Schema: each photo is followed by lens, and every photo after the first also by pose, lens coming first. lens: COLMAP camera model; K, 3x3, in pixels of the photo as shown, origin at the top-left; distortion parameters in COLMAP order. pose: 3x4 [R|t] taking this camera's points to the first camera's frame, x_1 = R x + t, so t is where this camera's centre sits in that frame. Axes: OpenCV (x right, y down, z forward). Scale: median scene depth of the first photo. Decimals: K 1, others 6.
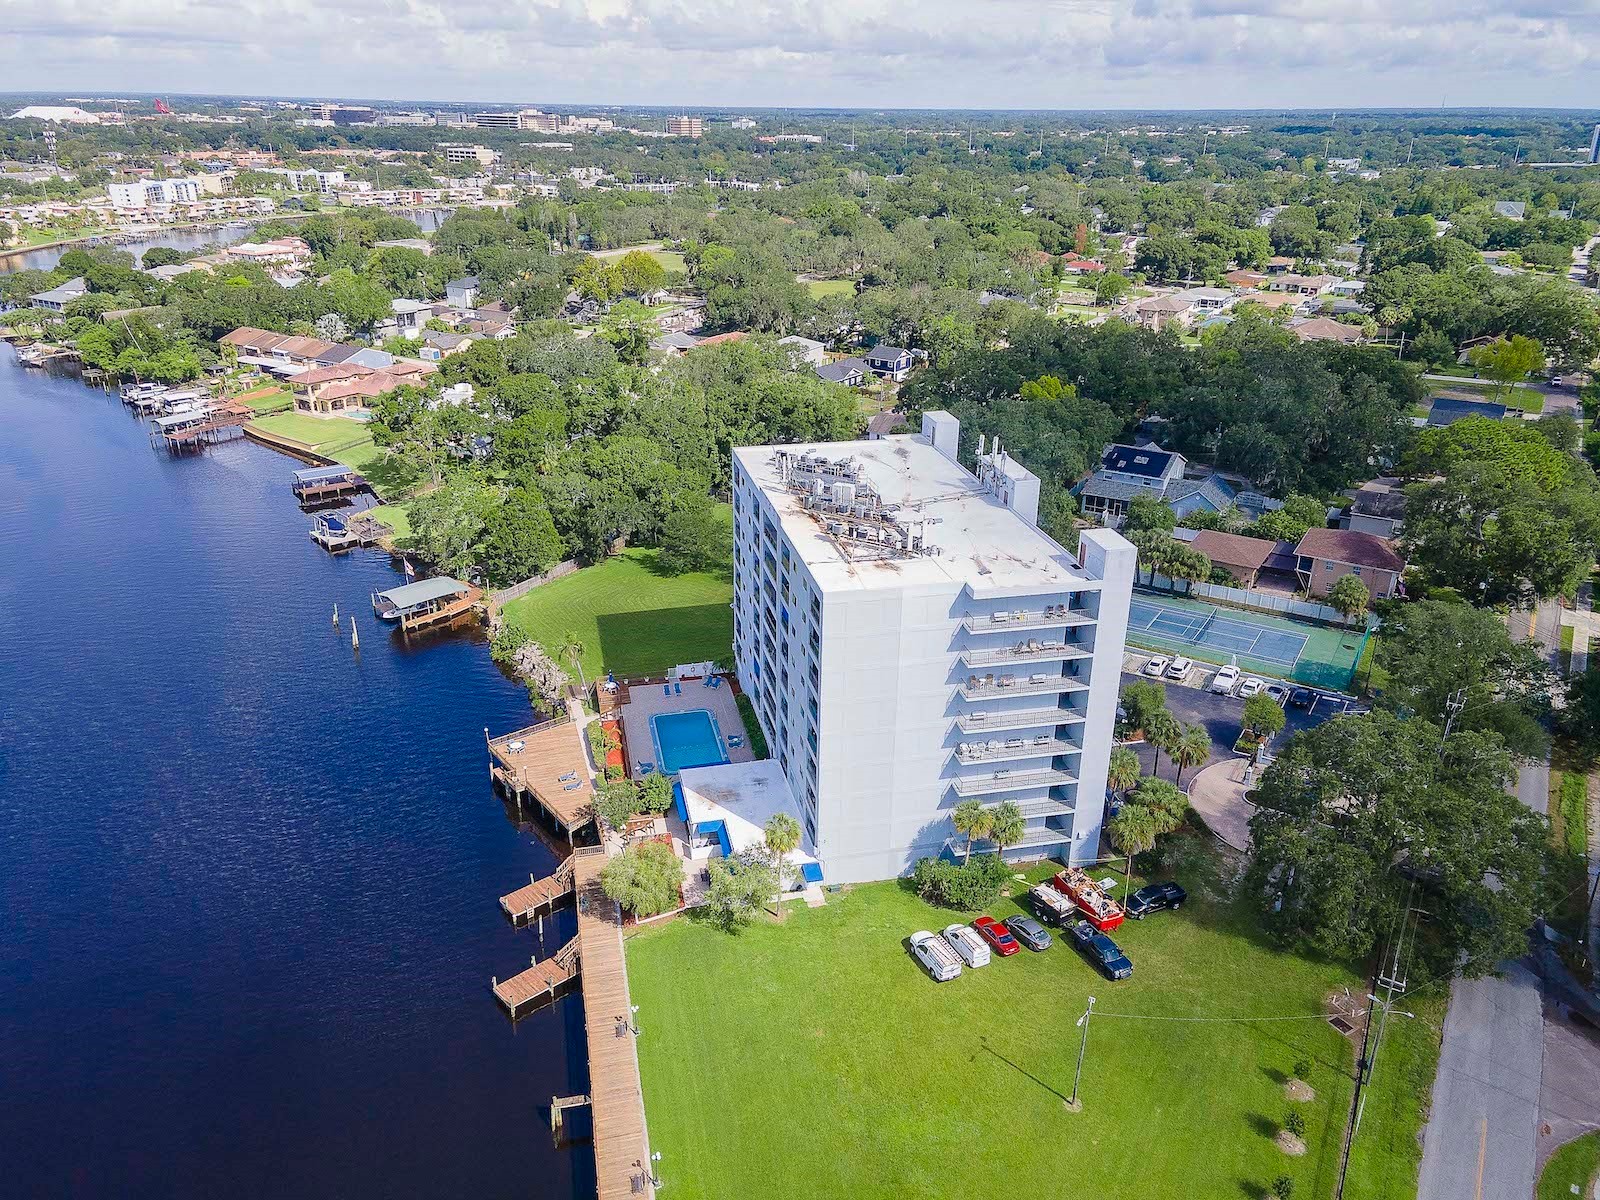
lens RADIAL K [[1154.5, 0, 807.6], [0, 1154.5, 593.2], [0, 0, 1]] dist [0.042203, 0.011997]
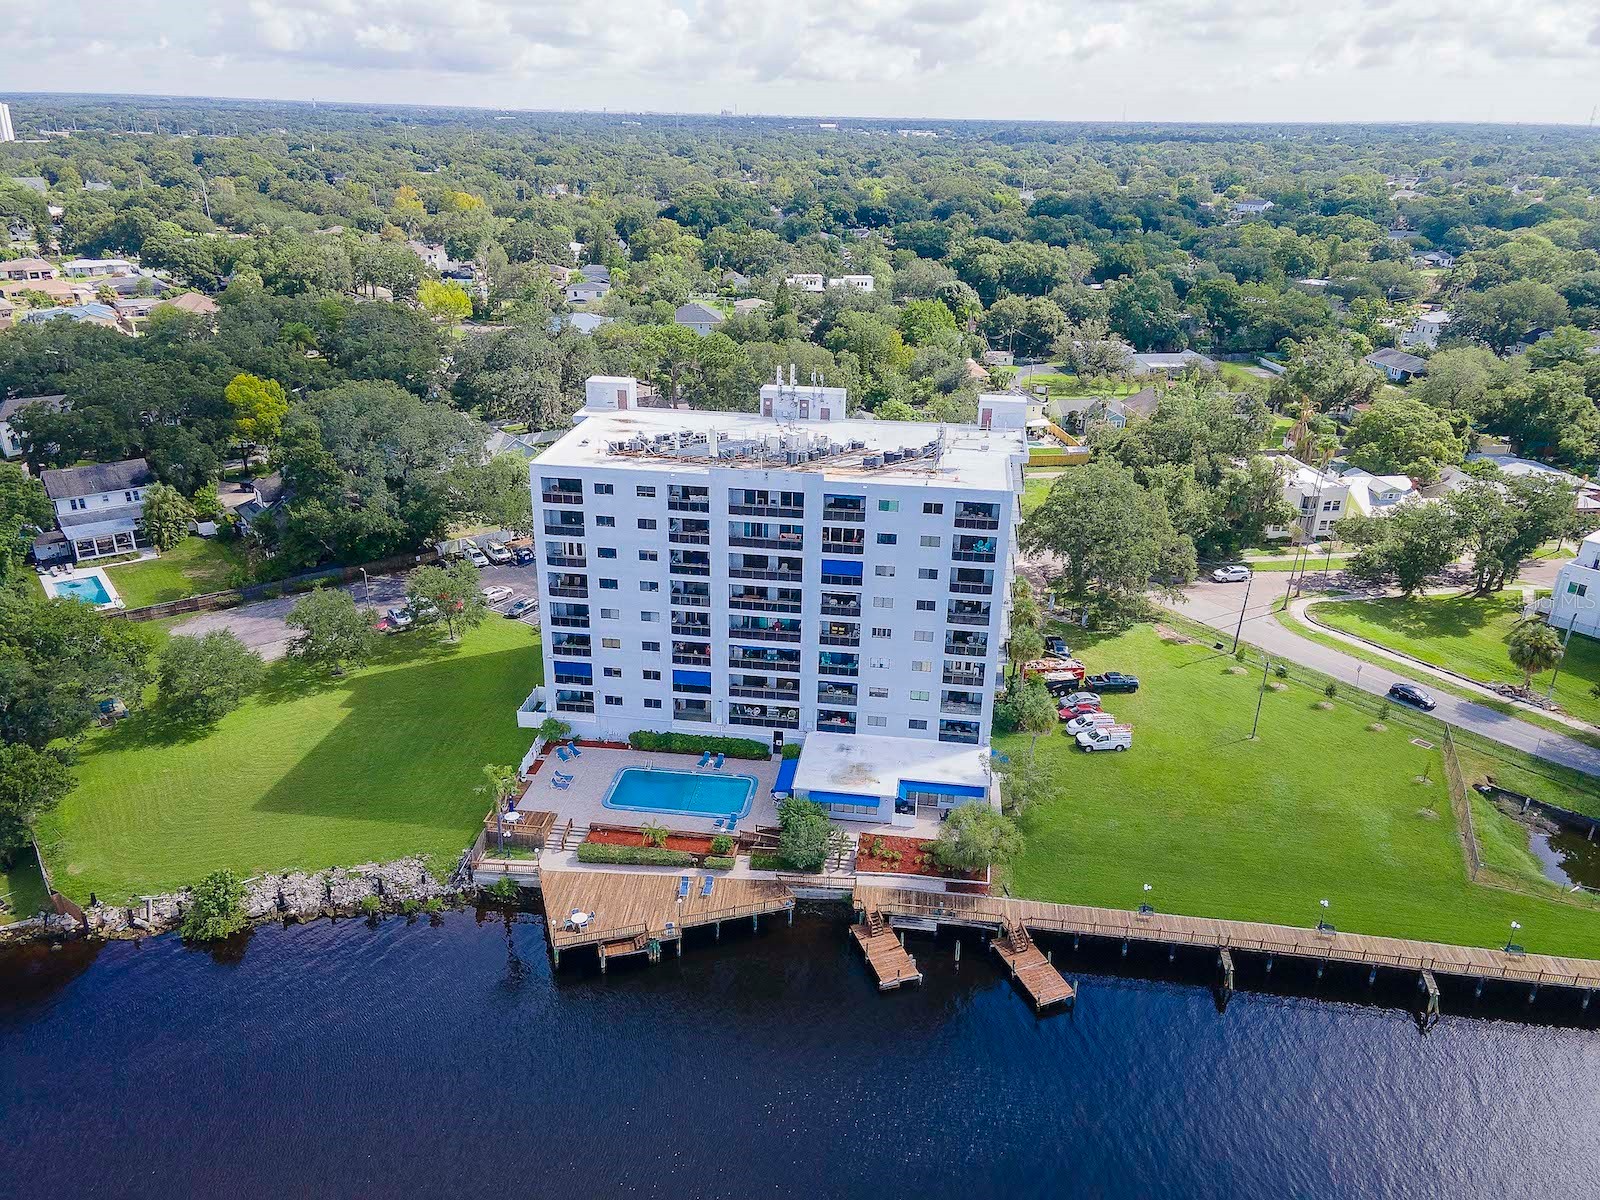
lens RADIAL K [[1154.5, 0, 800.7], [0, 1154.5, 597.5], [0, 0, 1]] dist [0.042203, 0.011997]
pose [[0.353042, -0.364216, 0.861805, -0.534167], [0.348013, 0.906145, 0.240390, -0.124691], [-0.868475, 0.215051, 0.446660, 0.364512]]
